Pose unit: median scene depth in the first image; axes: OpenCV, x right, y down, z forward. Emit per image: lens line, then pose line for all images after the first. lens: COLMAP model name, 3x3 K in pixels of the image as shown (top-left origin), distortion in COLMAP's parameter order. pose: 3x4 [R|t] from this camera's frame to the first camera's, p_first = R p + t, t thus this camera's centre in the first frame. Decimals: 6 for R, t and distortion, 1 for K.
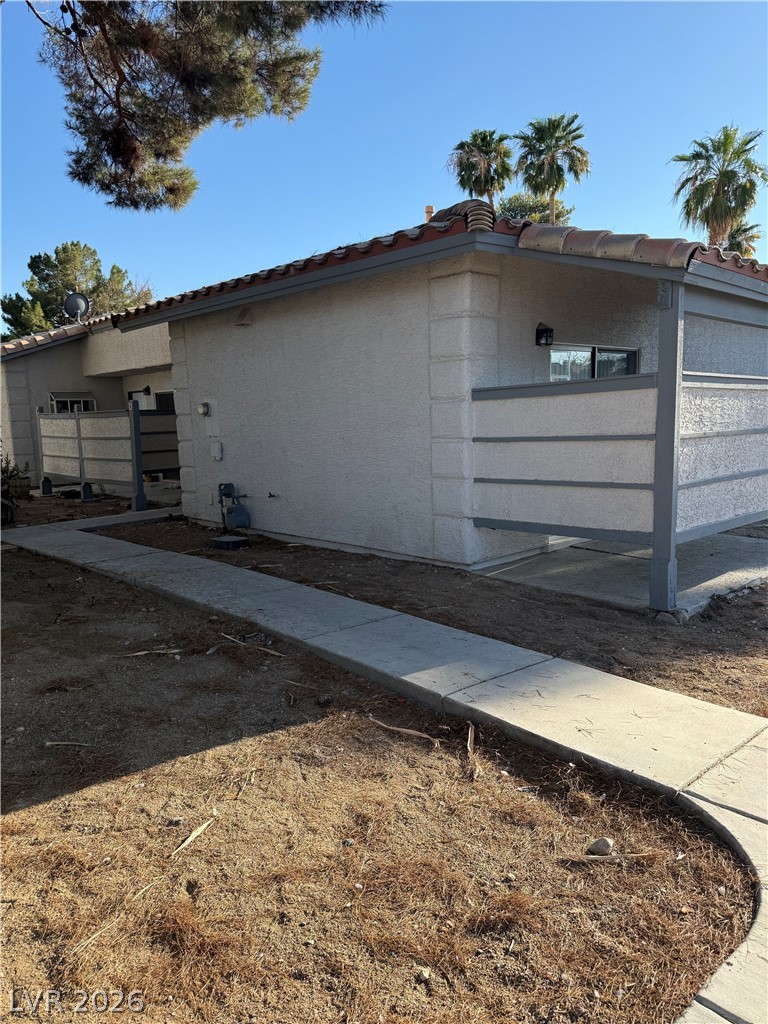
lens RADIAL K [[724.3, 0, 388.2], [0, 724.3, 508.3], [0, 0, 1]] dist [0.023728, -0.033519]
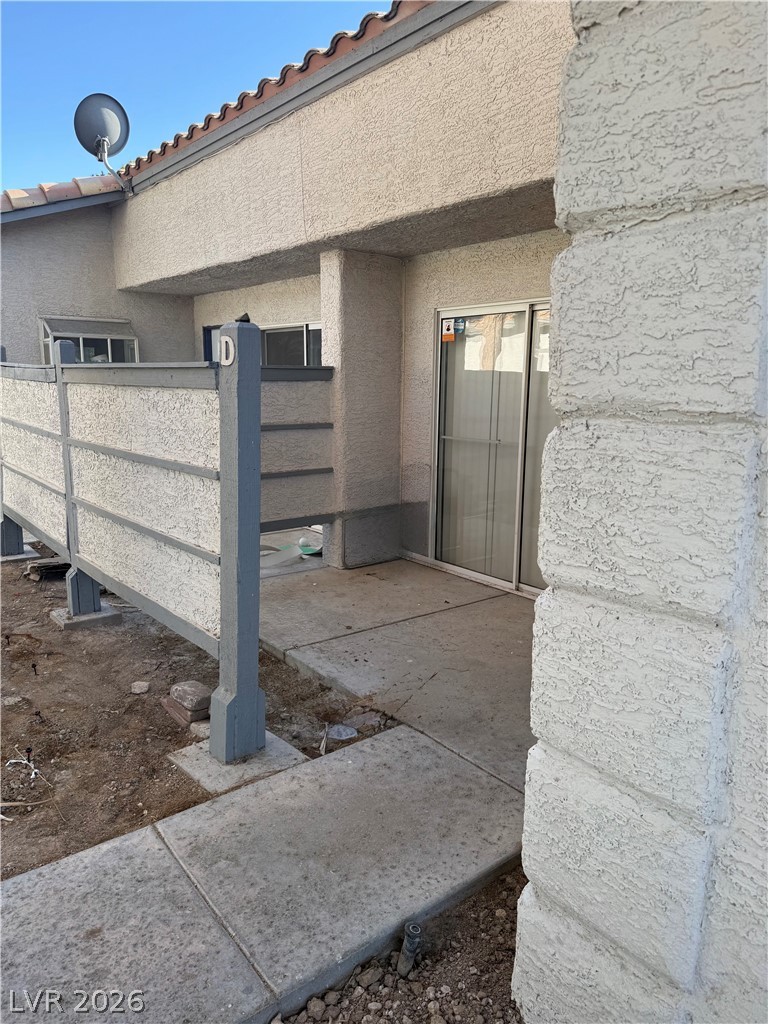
lens RADIAL K [[724.3, 0, 376.7], [0, 724.3, 508.8], [0, 0, 1]] dist [0.023728, -0.033519]
pose [[0.994159, 0.060936, -0.089073, -0.201586], [-0.056603, 0.997124, 0.050390, -0.073072], [0.091887, -0.045054, 0.994750, 0.547270]]
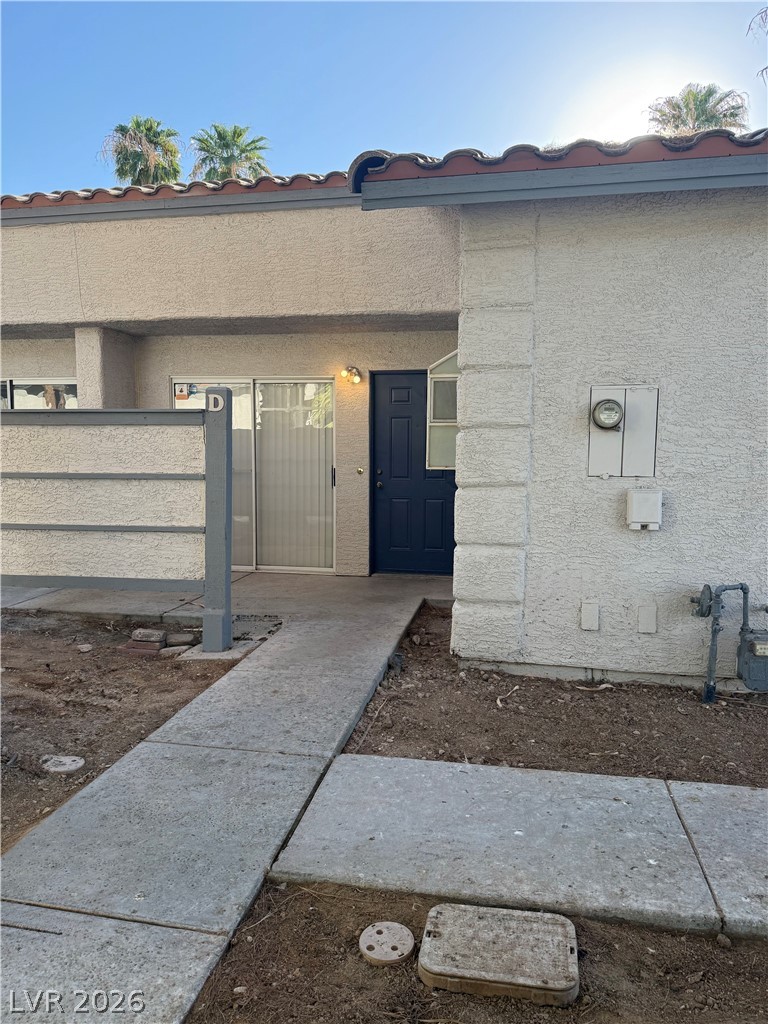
lens RADIAL K [[724.3, 0, 376.6], [0, 724.3, 515.8], [0, 0, 1]] dist [0.023728, -0.033519]
pose [[0.821392, -0.016902, 0.570114, -0.371105], [0.042086, 0.998632, -0.031030, -0.041288], [-0.568810, 0.049482, 0.820979, 0.436662]]
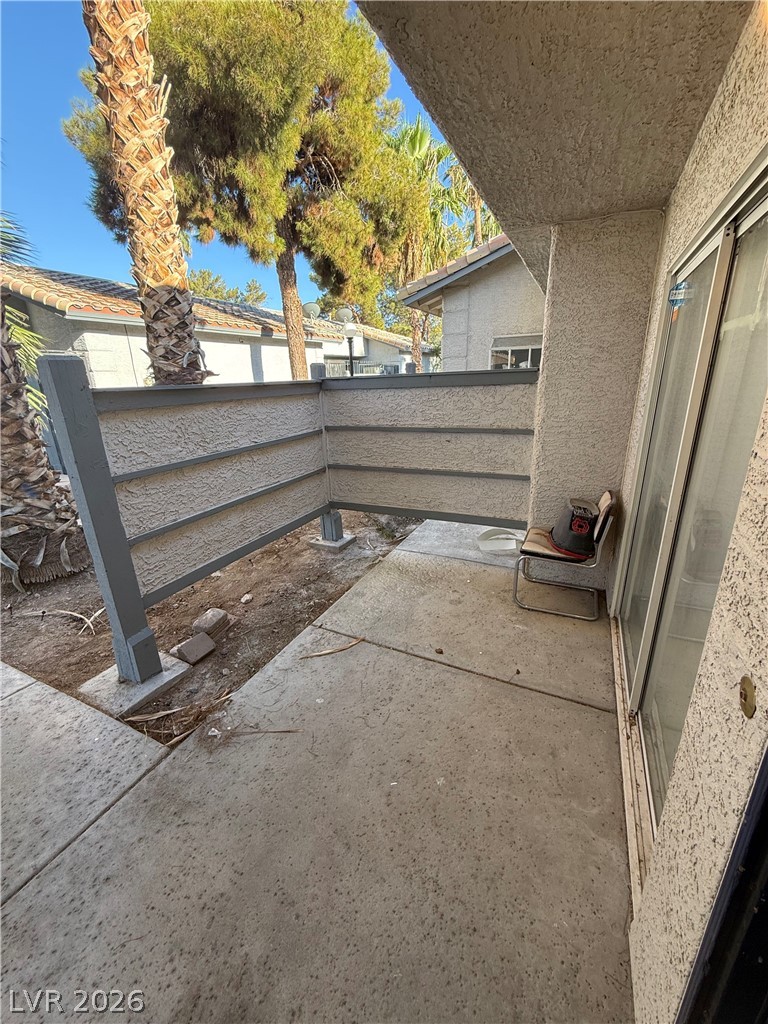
lens RADIAL K [[410.8, 0, 383.8], [0, 410.8, 505.9], [0, 0, 1]] dist [-0.002215, -0.000194]
pose [[0.353652, 0.304759, -0.884337, -0.106227], [-0.108377, 0.952417, 0.284880, -0.107915], [0.929077, -0.004907, 0.369853, 0.759324]]
